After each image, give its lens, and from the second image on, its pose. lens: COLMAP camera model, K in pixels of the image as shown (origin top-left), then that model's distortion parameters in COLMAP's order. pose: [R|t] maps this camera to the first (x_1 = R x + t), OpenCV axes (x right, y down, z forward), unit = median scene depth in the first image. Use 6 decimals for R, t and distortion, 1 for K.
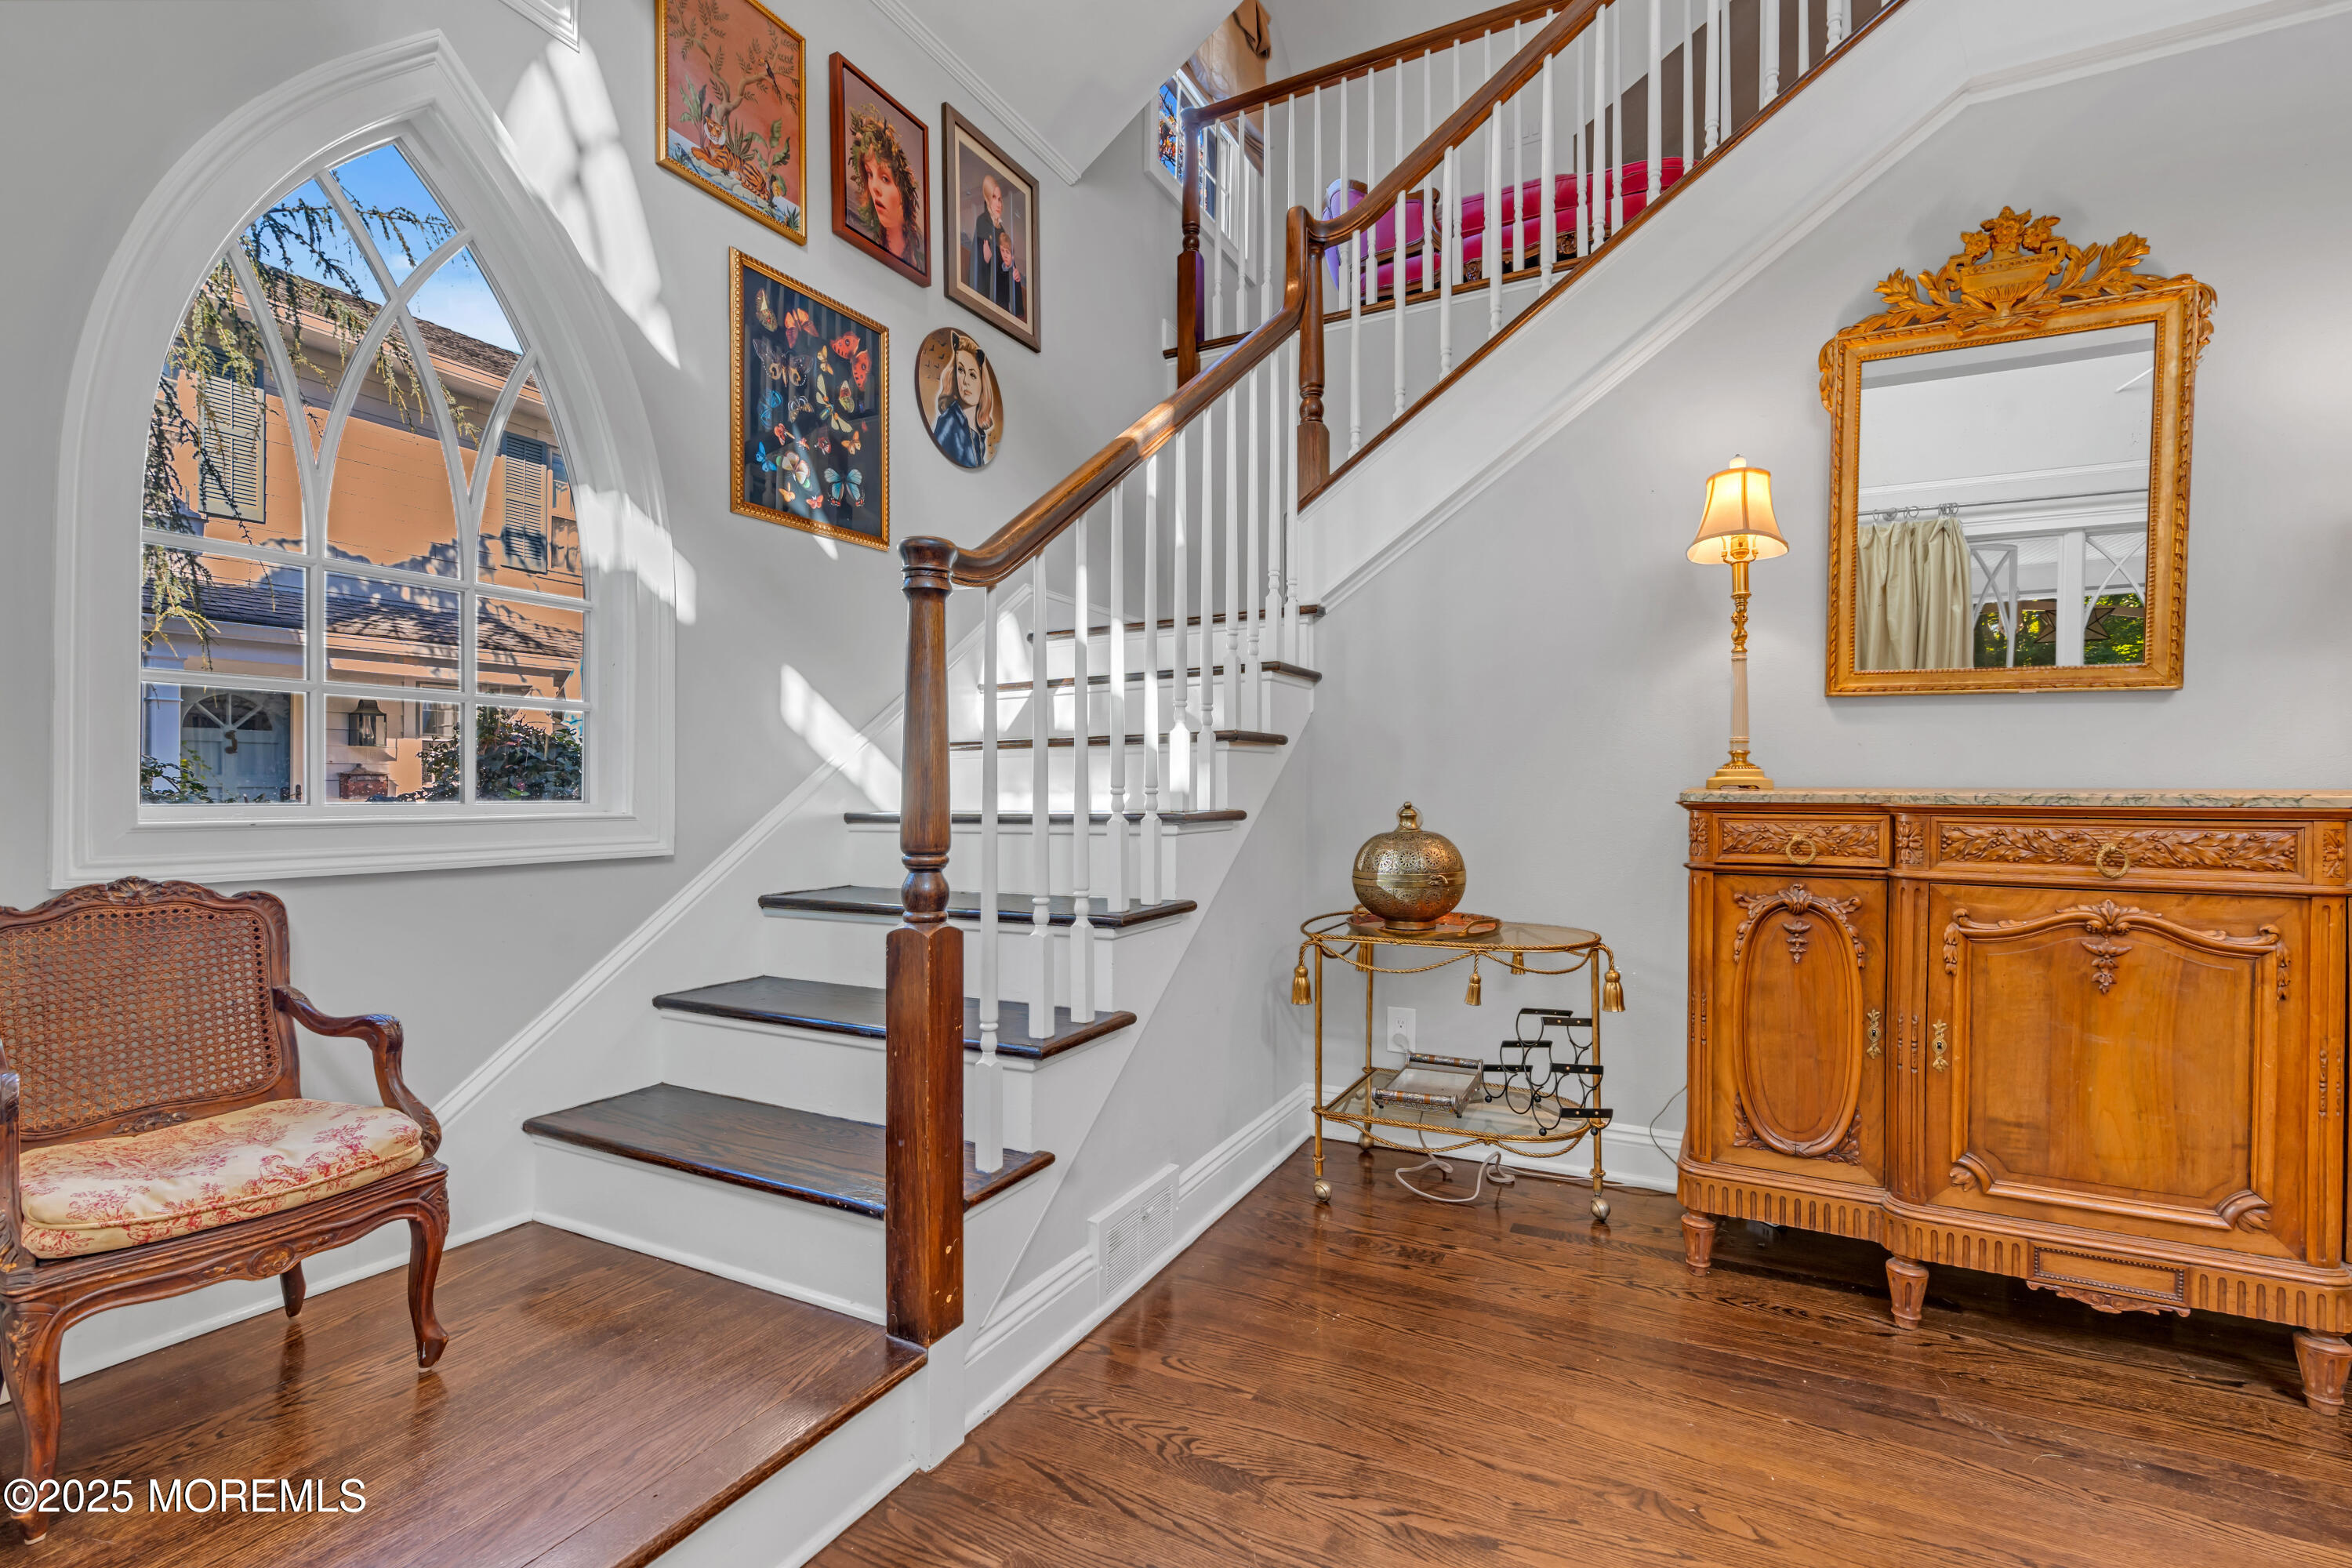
lens RADIAL K [[1048.8, 0, 1175.8], [0, 1048.8, 790.0], [0, 0, 1]] dist [-0.012655, 0.003861]
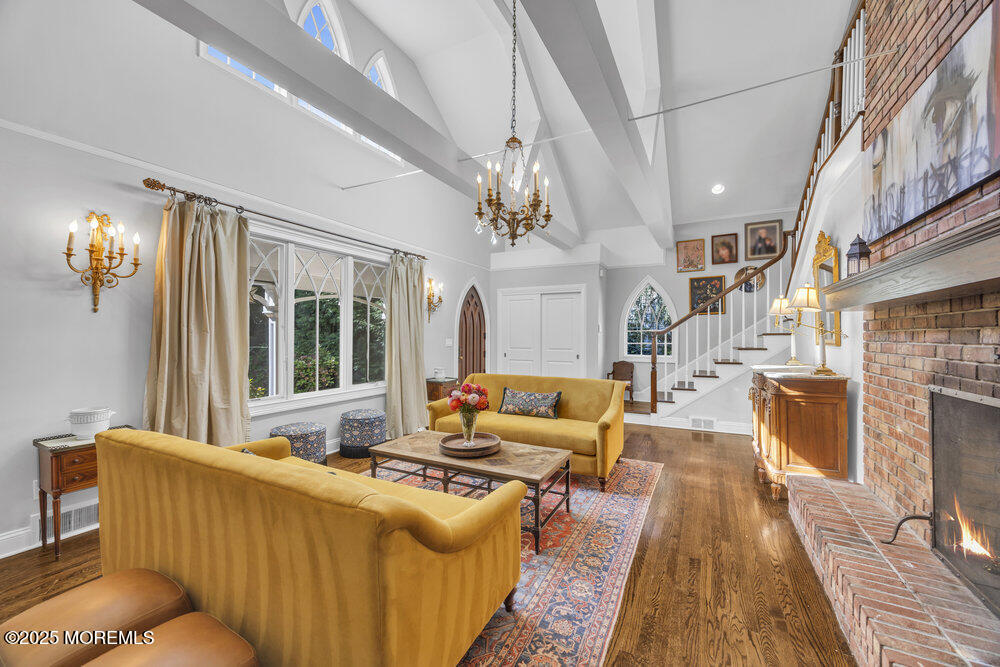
lens RADIAL K [[386.0, 0, 504.6], [0, 386.0, 334.2], [0, 0, 1]] dist [0.003693, -0.000106]
pose [[0.003279, -0.007448, -0.999967, 2.364750], [-0.001939, 0.999970, -0.007454, -0.126872], [0.999993, 0.001964, 0.003264, -0.279562]]
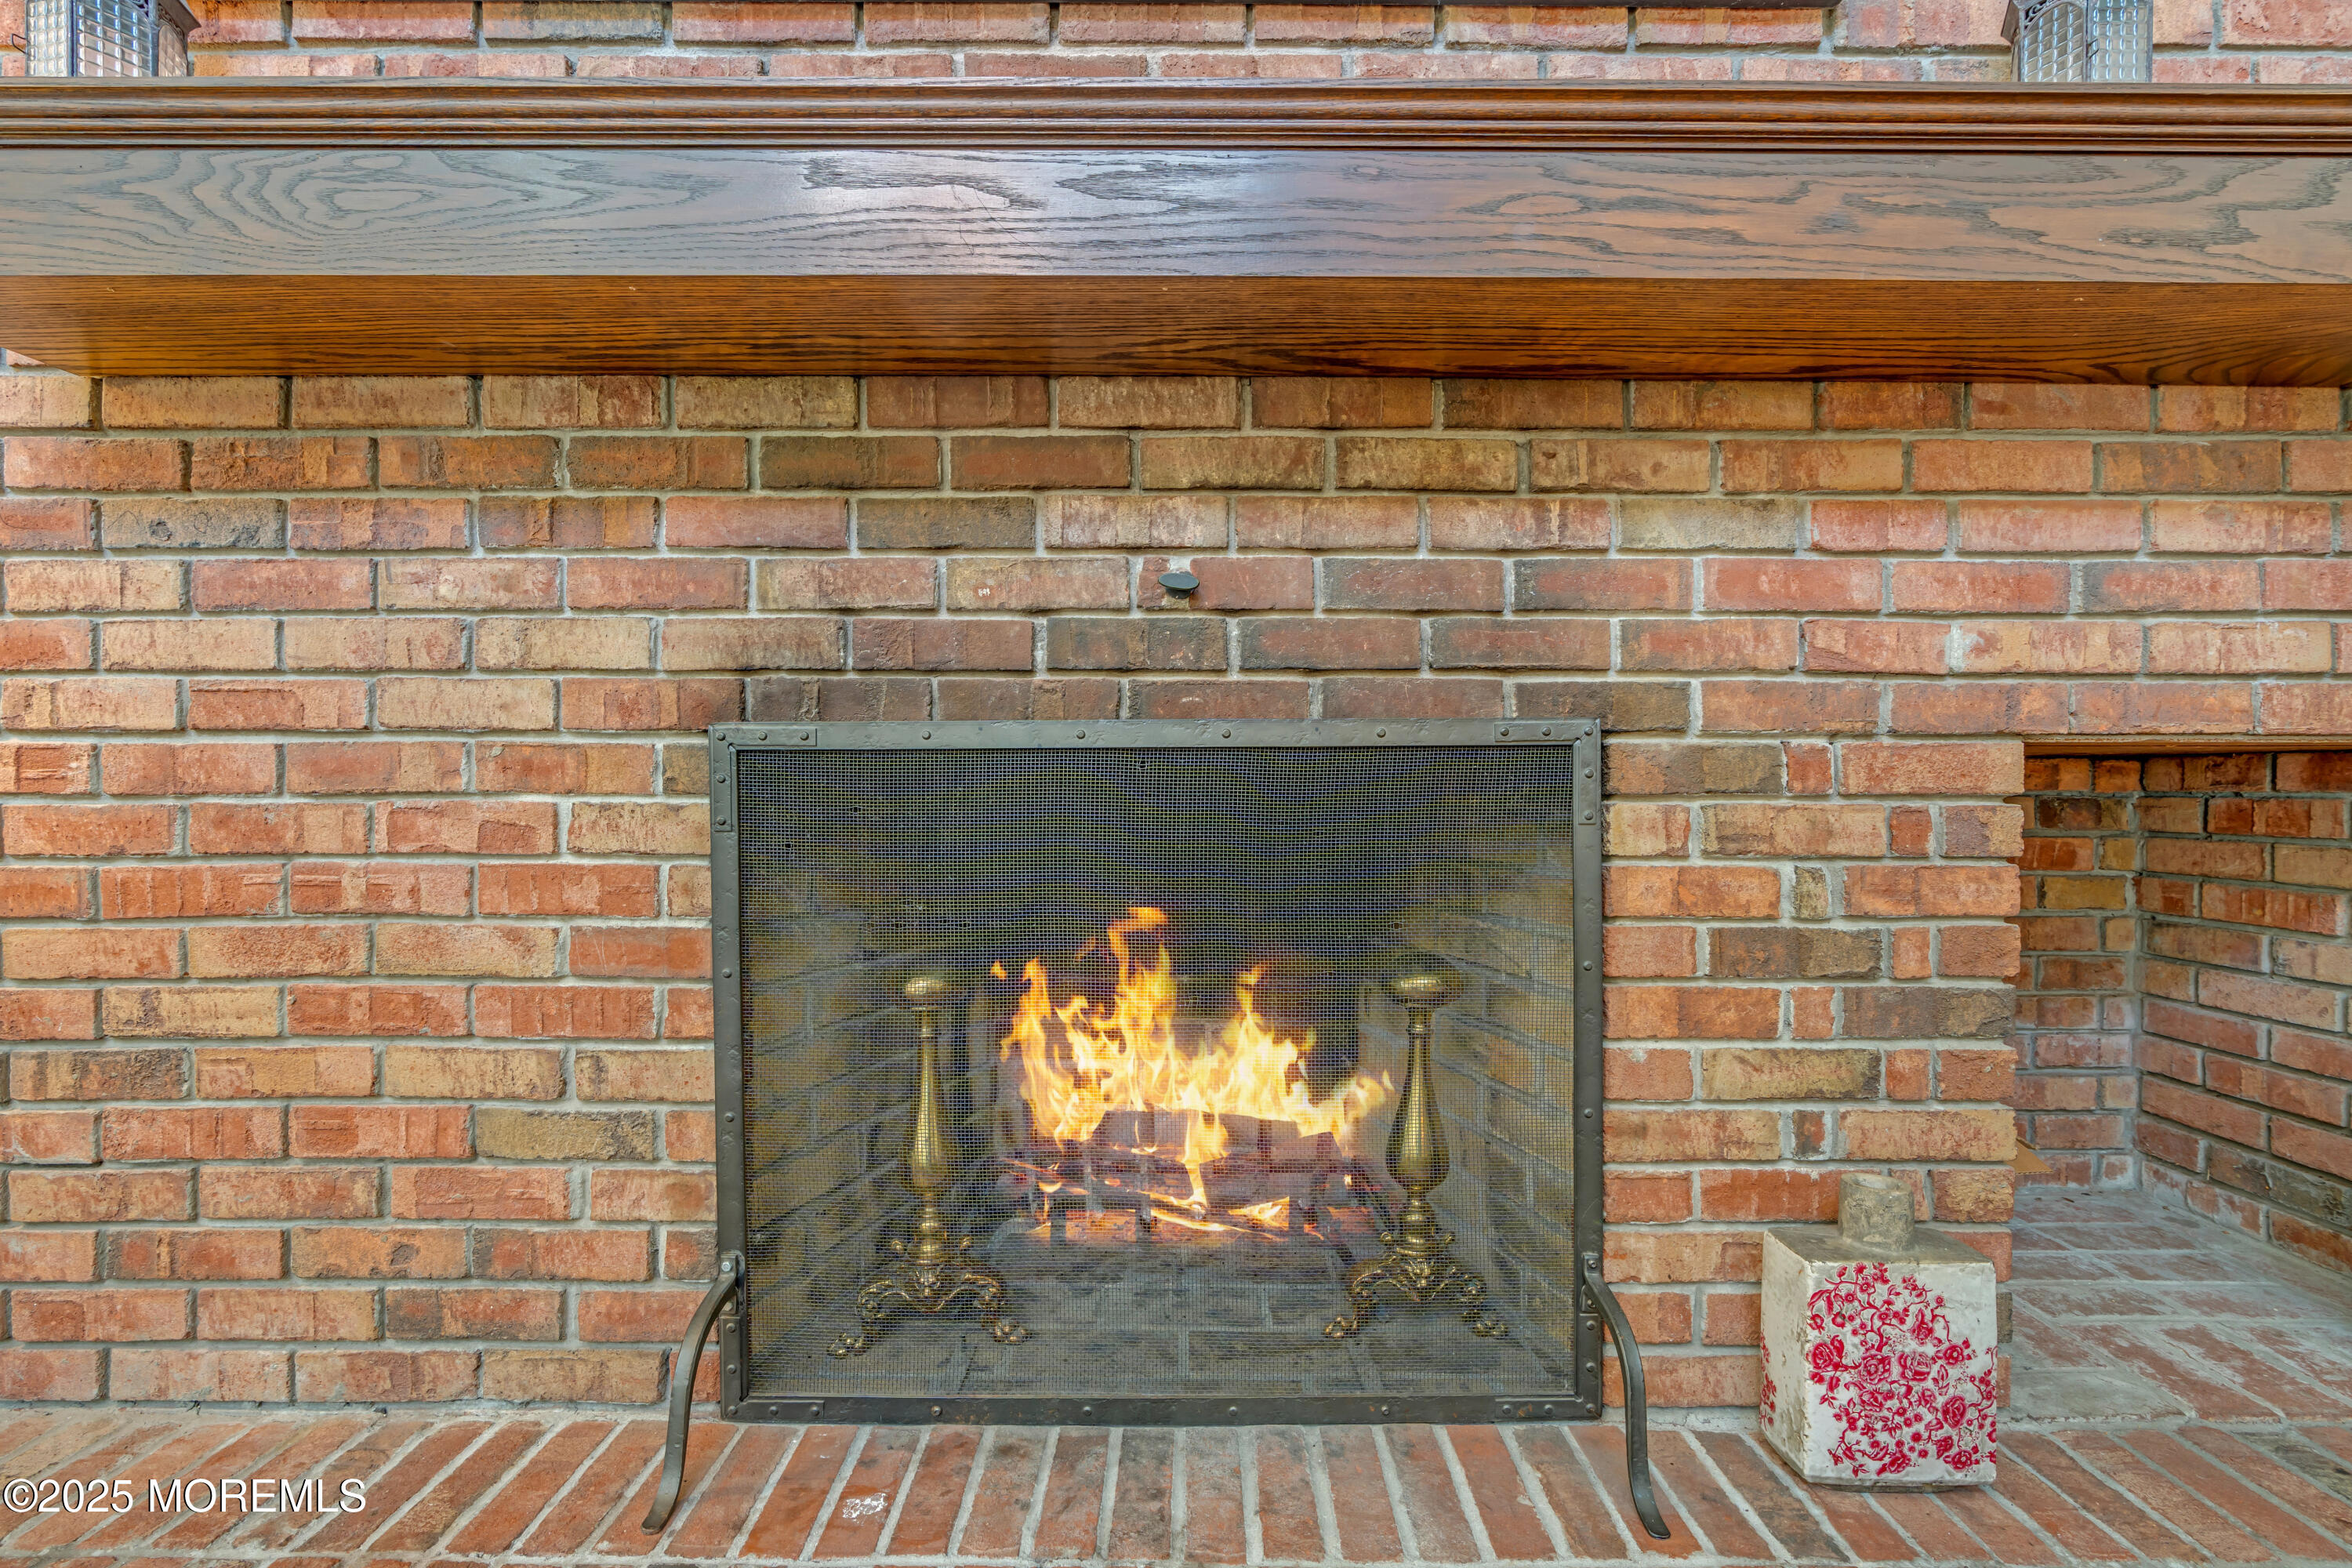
lens RADIAL K [[1048.8, 0, 1175.8], [0, 1048.8, 790.0], [0, 0, 1]] dist [-0.012655, 0.003861]
pose [[0.882553, -0.005736, 0.470178, 1.502881], [0.001006, 0.999946, 0.010310, -0.000583], [-0.470212, -0.008626, 0.882511, 0.052389]]
